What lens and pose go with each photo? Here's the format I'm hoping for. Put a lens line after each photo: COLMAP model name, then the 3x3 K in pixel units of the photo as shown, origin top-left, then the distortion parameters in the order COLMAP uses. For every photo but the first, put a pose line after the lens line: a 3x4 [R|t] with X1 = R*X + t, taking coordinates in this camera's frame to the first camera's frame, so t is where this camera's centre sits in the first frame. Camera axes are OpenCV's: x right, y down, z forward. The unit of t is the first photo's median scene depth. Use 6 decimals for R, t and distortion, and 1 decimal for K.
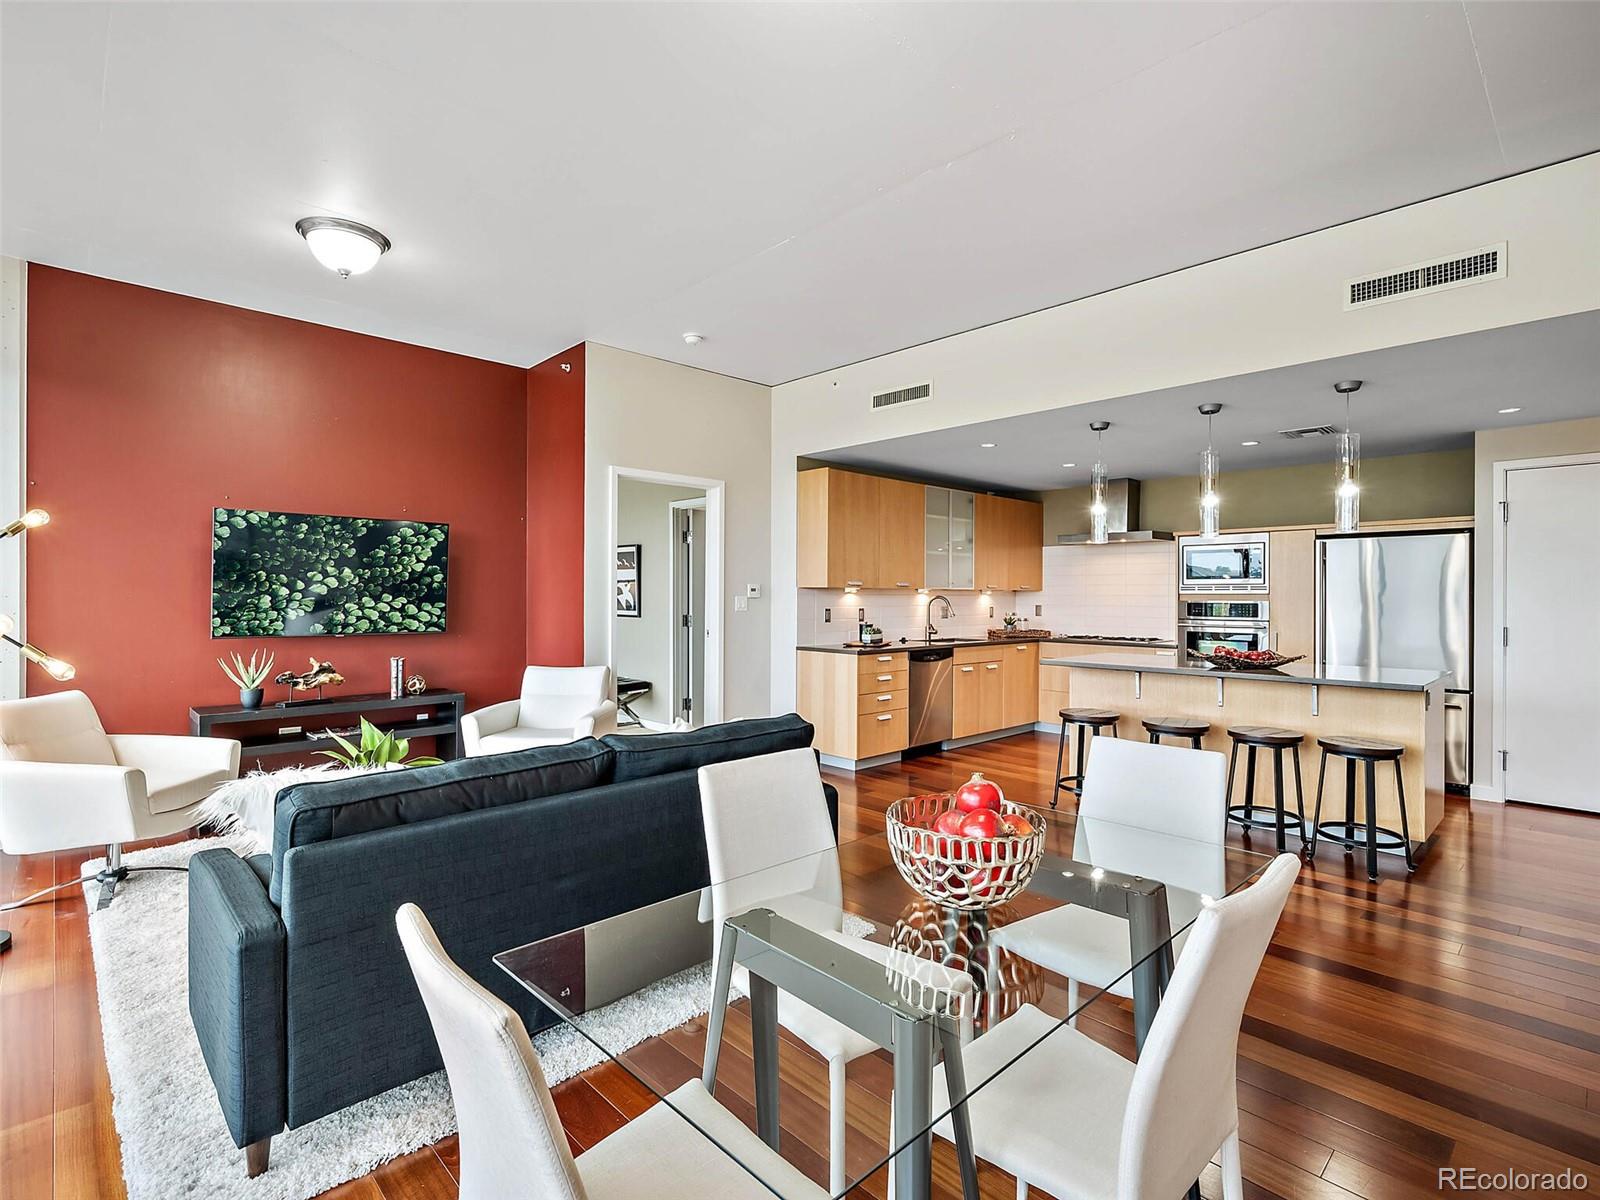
lens RADIAL K [[755.9, 0, 800.1], [0, 755.9, 591.6], [0, 0, 1]] dist [-0.005490, 0.002372]
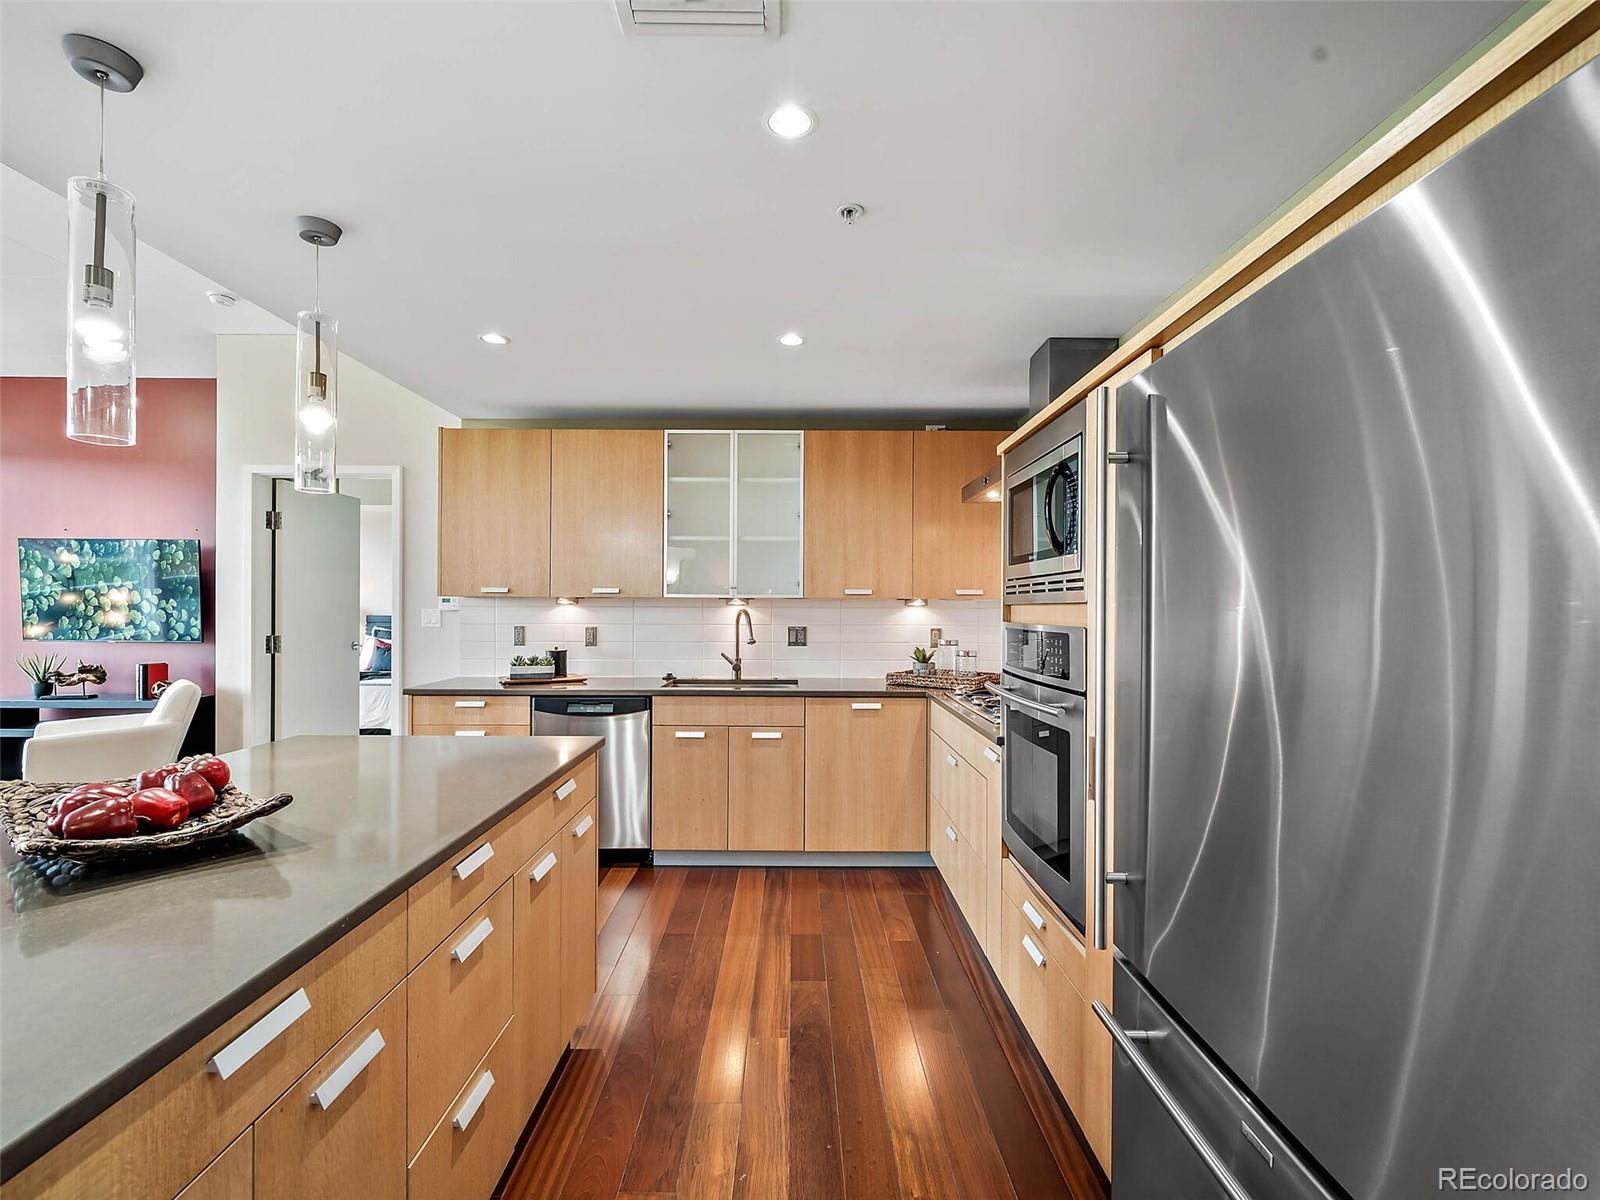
lens RADIAL K [[755.9, 0, 796.3], [0, 755.9, 602.7], [0, 0, 1]] dist [-0.005490, 0.002372]
pose [[0.719693, -0.003872, -0.694282, 0.716183], [0.003673, 0.999992, -0.001770, 0.002418], [0.694283, -0.001276, 0.719701, 0.669428]]
